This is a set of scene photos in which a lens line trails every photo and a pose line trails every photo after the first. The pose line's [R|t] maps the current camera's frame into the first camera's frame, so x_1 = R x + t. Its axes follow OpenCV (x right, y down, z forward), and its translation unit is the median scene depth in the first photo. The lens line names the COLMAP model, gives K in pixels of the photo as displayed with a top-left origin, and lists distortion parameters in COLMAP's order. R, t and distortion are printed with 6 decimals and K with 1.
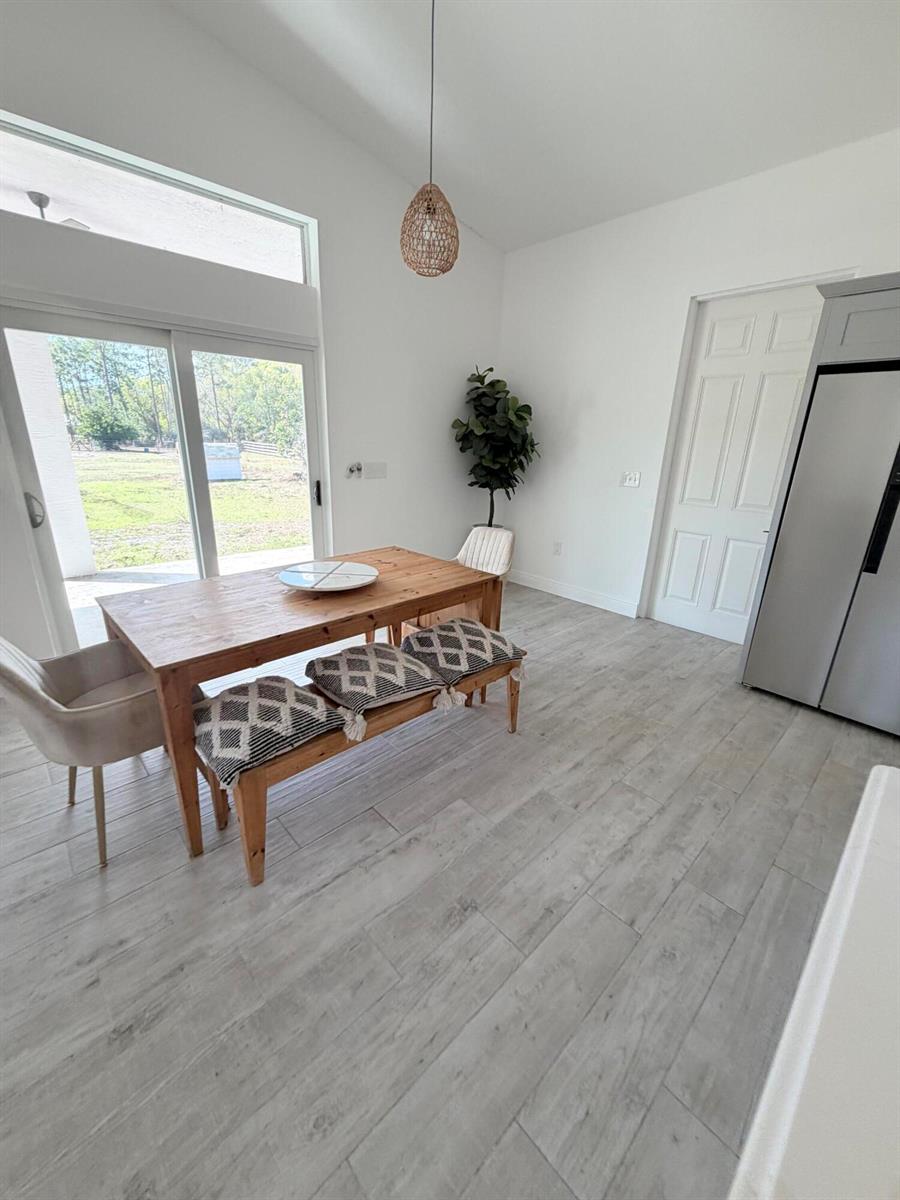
lens RADIAL K [[480.0, 0, 446.0], [0, 480.0, 598.0], [0, 0, 1]] dist [0.003288, 0.000005]
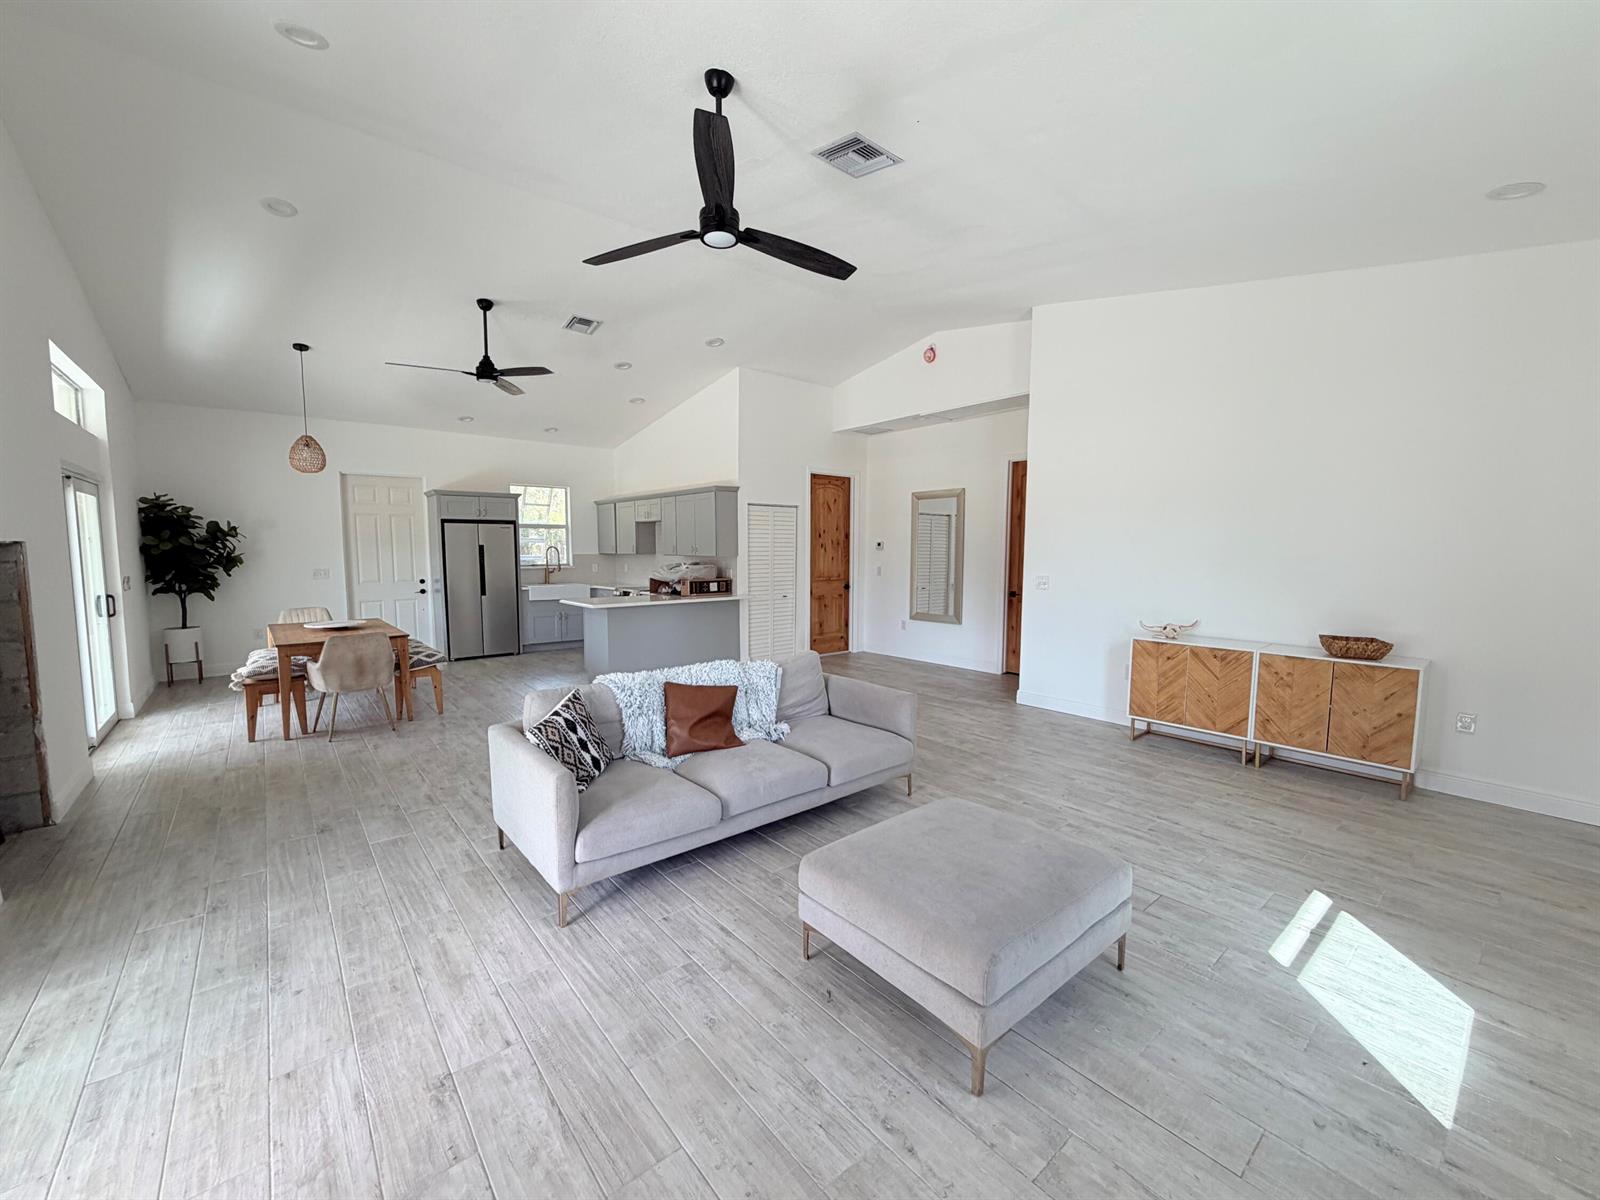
lens RADIAL K [[640.0, 0, 797.0], [0, 640.0, 601.6], [0, 0, 1]] dist [0.003288, 0.000005]
pose [[0.054363, -0.114240, 0.991965, -3.000602], [0.321632, 0.942490, 0.090916, 0.252728], [-0.945303, 0.314105, 0.087980, -1.090750]]
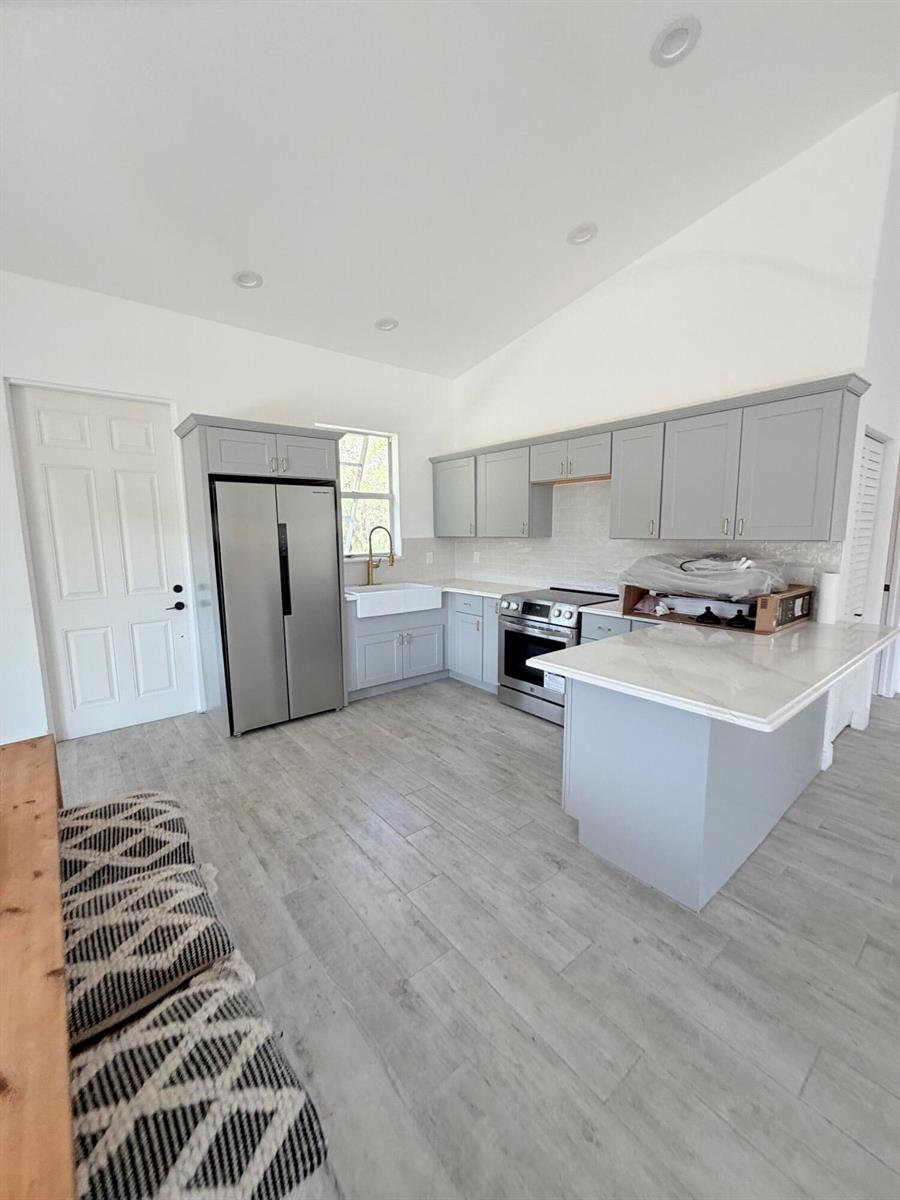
lens RADIAL K [[480.0, 0, 450.8], [0, 480.0, 601.2], [0, 0, 1]] dist [0.003288, 0.000005]
pose [[0.076703, -0.179262, 0.980807, -0.605090], [0.326886, 0.933856, 0.145117, -0.172678], [-0.941946, 0.309481, 0.130228, 0.403765]]
